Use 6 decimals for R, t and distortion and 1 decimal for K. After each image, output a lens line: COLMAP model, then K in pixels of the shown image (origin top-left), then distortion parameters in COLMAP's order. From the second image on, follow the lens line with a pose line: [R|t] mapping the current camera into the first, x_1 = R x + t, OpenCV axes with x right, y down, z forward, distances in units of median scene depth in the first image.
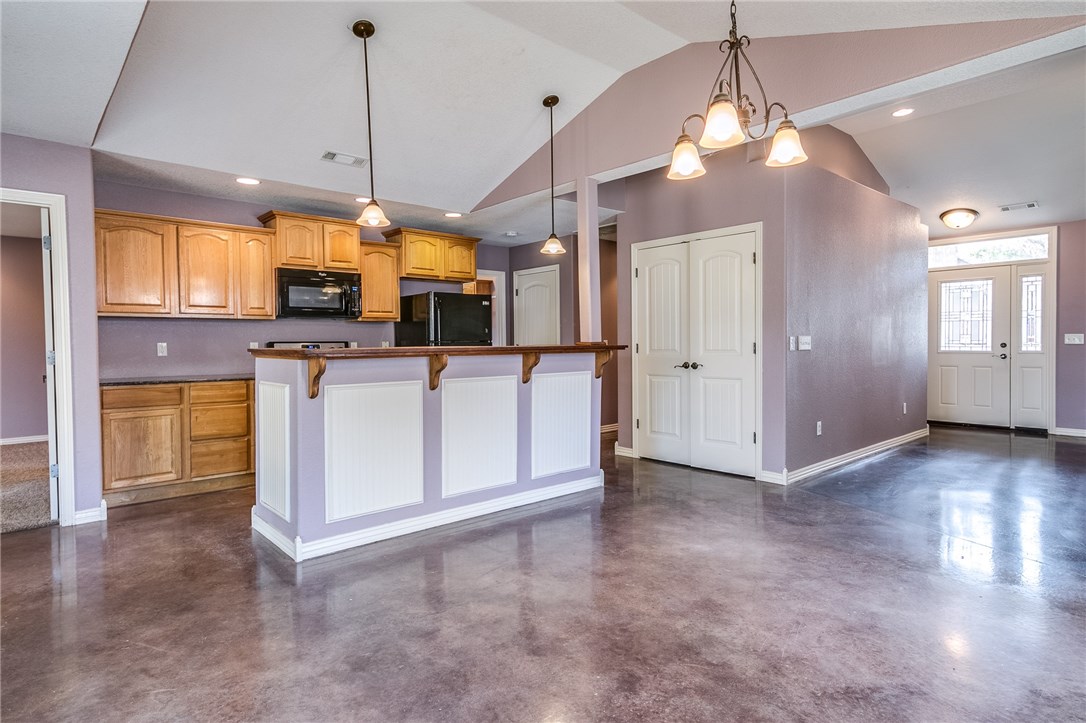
lens RADIAL K [[591.9, 0, 535.3], [0, 591.9, 356.0], [0, 0, 1]] dist [0.023297, -0.000223]
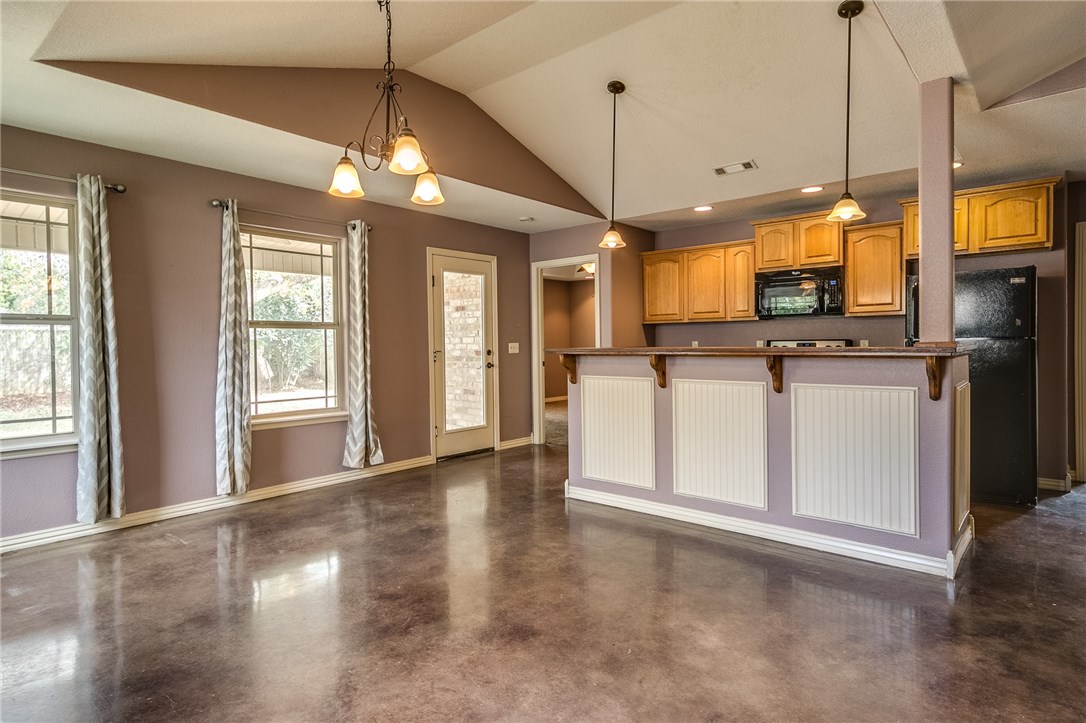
lens RADIAL K [[591.9, 0, 535.3], [0, 591.9, 356.0], [0, 0, 1]] dist [0.023297, -0.000223]
pose [[0.123192, 0.024646, -0.992077, 0.698887], [-0.016396, 0.999606, 0.022797, -0.015611], [0.992247, 0.013458, 0.123547, 0.529975]]
